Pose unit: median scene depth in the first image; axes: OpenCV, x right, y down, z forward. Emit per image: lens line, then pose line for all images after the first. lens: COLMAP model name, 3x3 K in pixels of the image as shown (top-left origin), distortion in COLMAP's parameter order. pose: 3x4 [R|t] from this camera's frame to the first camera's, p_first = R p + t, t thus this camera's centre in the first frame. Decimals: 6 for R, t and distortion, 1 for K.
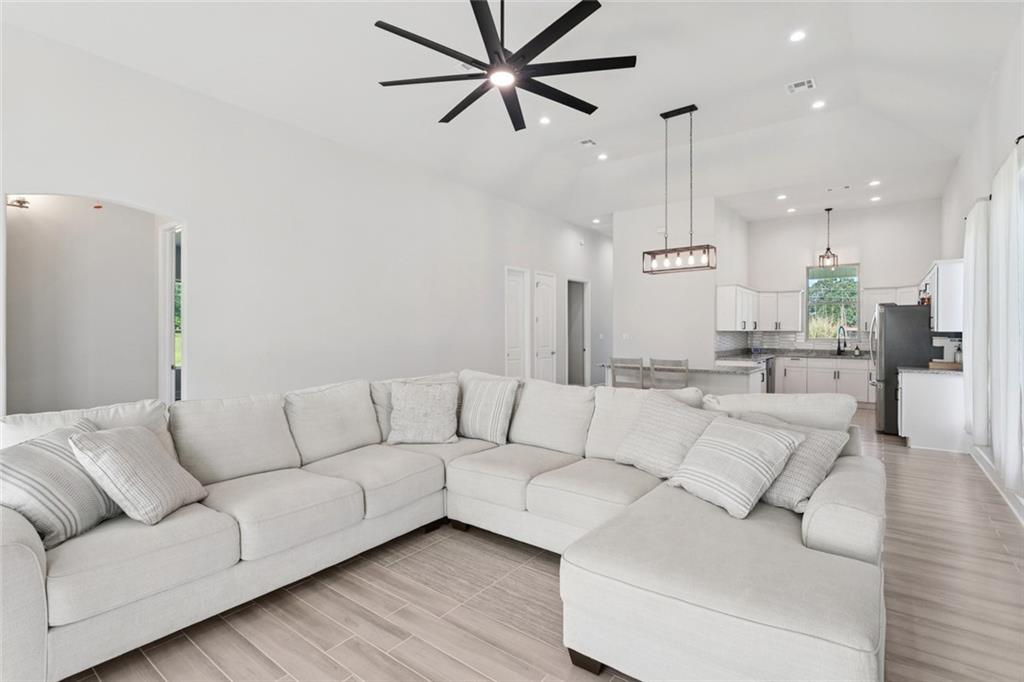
lens RADIAL K [[482.7, 0, 506.7], [0, 482.7, 333.6], [0, 0, 1]] dist [0.001271, 0.000616]
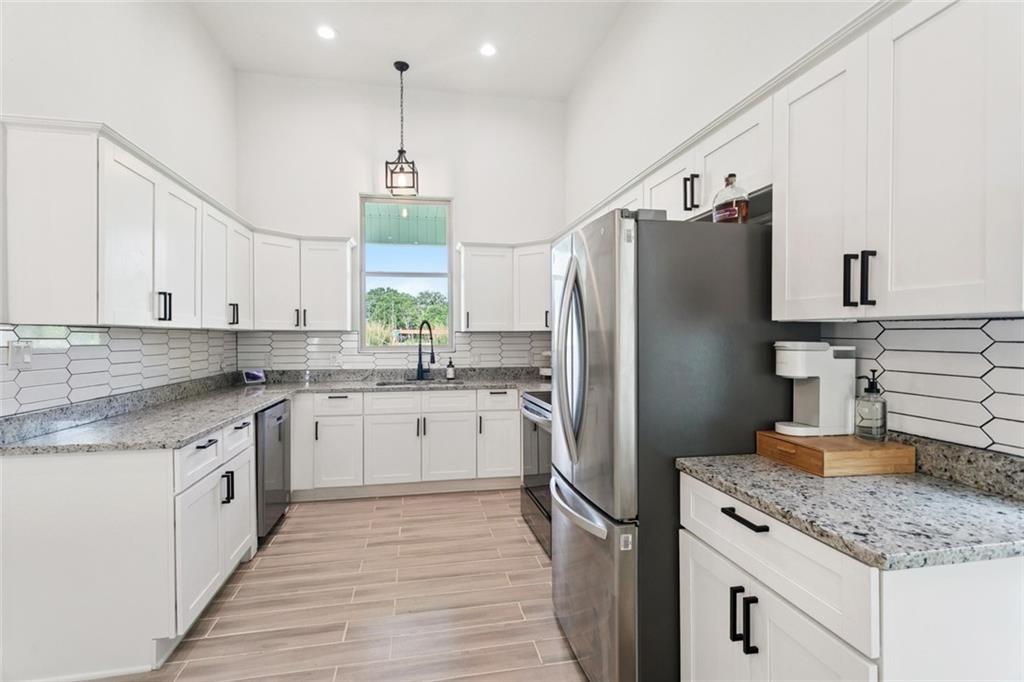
lens RADIAL K [[482.7, 0, 509.3], [0, 482.7, 337.6], [0, 0, 1]] dist [0.001271, 0.000616]
pose [[0.658411, -0.006095, 0.752634, 0.378405], [0.007234, 0.999972, 0.001770, 0.001937], [-0.752624, 0.004279, 0.658436, 0.608668]]
